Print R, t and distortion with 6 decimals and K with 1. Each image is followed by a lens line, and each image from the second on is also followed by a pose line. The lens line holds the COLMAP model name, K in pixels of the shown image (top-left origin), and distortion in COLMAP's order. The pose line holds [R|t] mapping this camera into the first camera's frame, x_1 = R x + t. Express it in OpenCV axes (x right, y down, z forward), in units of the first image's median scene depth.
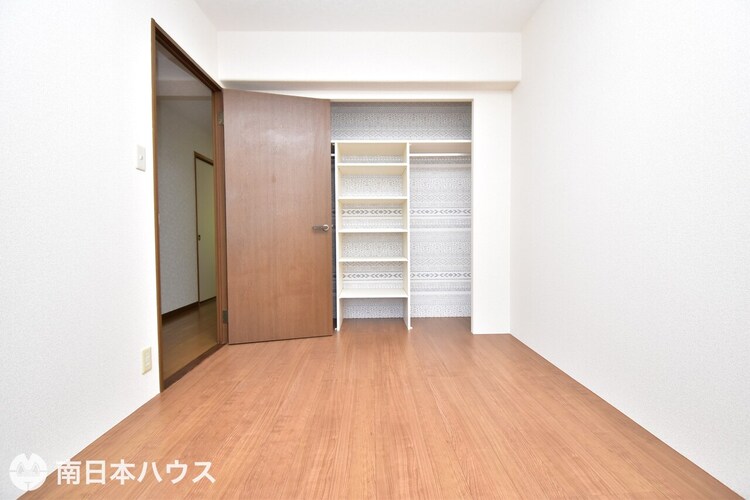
lens RADIAL K [[334.5, 0, 375.0], [0, 334.5, 248.7], [0, 0, 1]] dist [-0.025193, -0.001106]
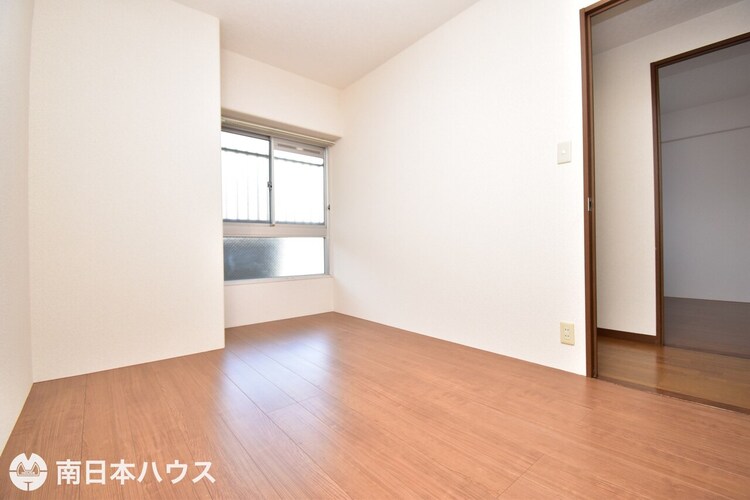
lens RADIAL K [[334.5, 0, 376.4], [0, 334.5, 245.9], [0, 0, 1]] dist [-0.025193, -0.001106]
pose [[-0.785529, 0.015808, -0.618623, 0.279141], [-0.000619, 0.999653, 0.026331, 0.009821], [0.618824, 0.021067, -0.785247, 0.840188]]
